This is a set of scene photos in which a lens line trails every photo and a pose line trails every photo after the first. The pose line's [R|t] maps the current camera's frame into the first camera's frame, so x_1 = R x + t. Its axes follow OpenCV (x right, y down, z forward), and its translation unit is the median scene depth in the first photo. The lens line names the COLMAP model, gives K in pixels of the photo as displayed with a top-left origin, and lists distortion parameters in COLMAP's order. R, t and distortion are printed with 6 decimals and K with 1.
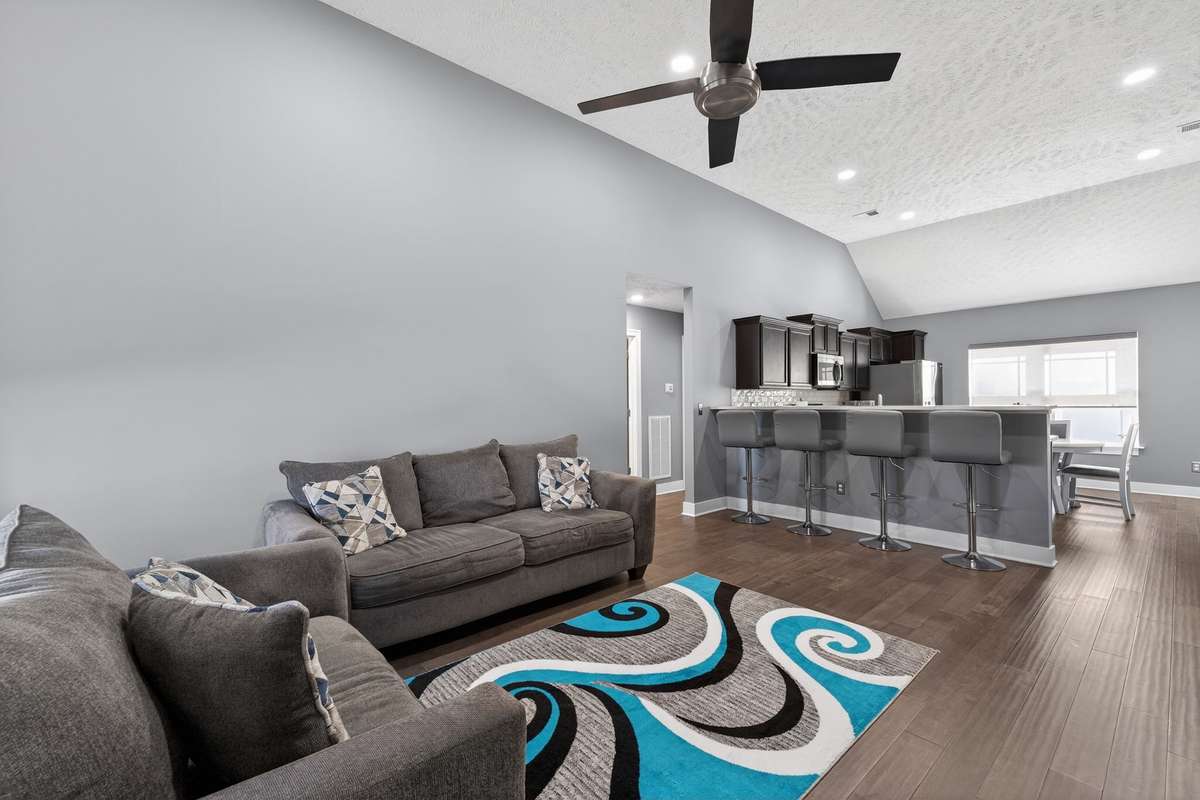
lens RADIAL K [[514.0, 0, 598.6], [0, 514.0, 398.5], [0, 0, 1]] dist [0.003759, 0.000060]
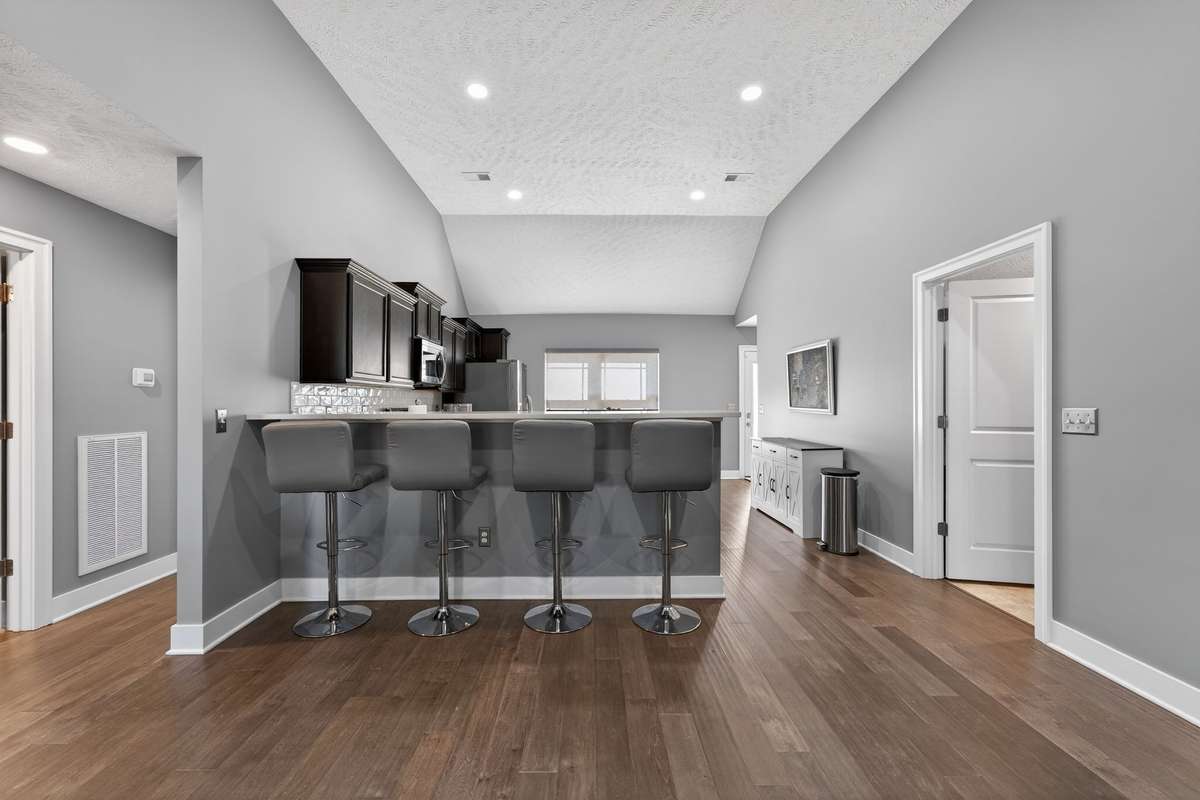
lens RADIAL K [[479.2, 0, 596.9], [0, 479.2, 399.9], [0, 0, 1]] dist [0.002252, 0.001108]
pose [[0.649285, 0.008647, 0.760496, 0.078006], [-0.009149, 0.999952, -0.003559, -0.000825], [-0.760490, -0.004647, 0.649333, 0.409069]]
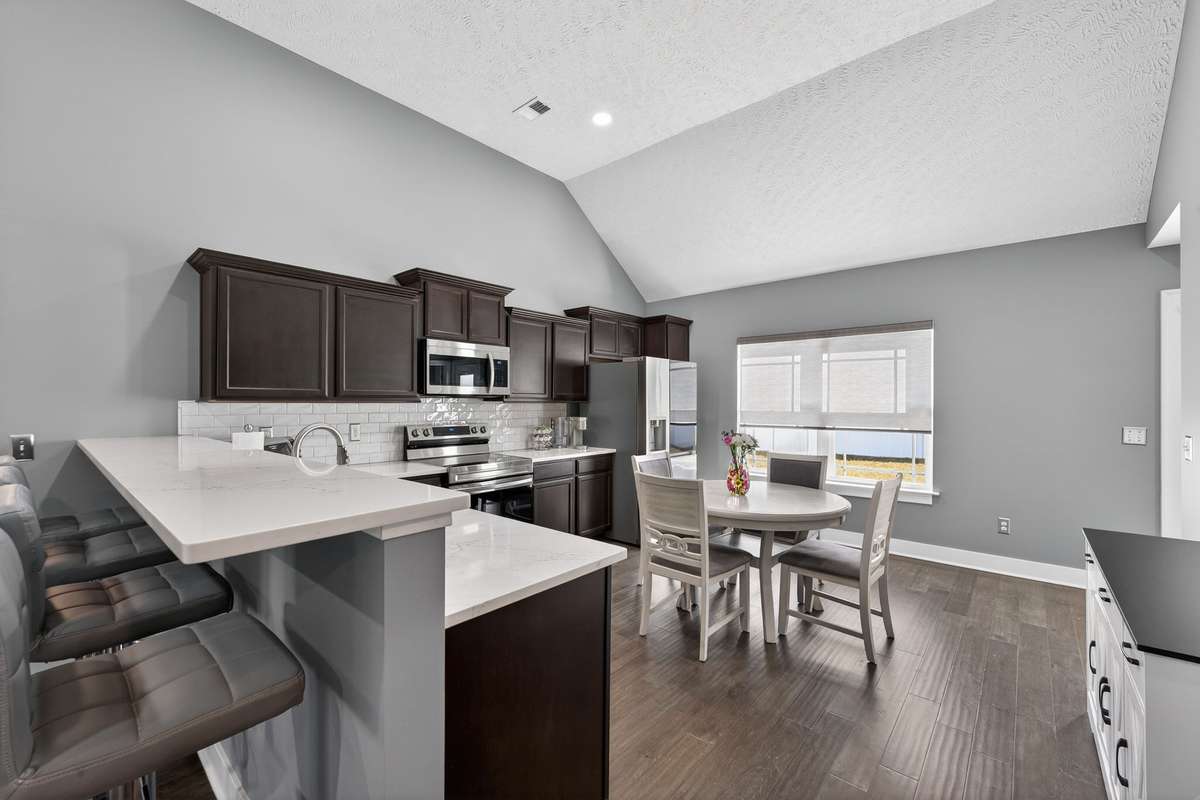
lens RADIAL K [[479.2, 0, 606.0], [0, 479.2, 400.0], [0, 0, 1]] dist [0.002252, 0.001108]
pose [[0.991828, 0.011986, 0.127021, 0.616641], [-0.013357, 0.999861, 0.009948, -0.030473], [-0.126885, -0.011564, 0.991850, 0.493604]]
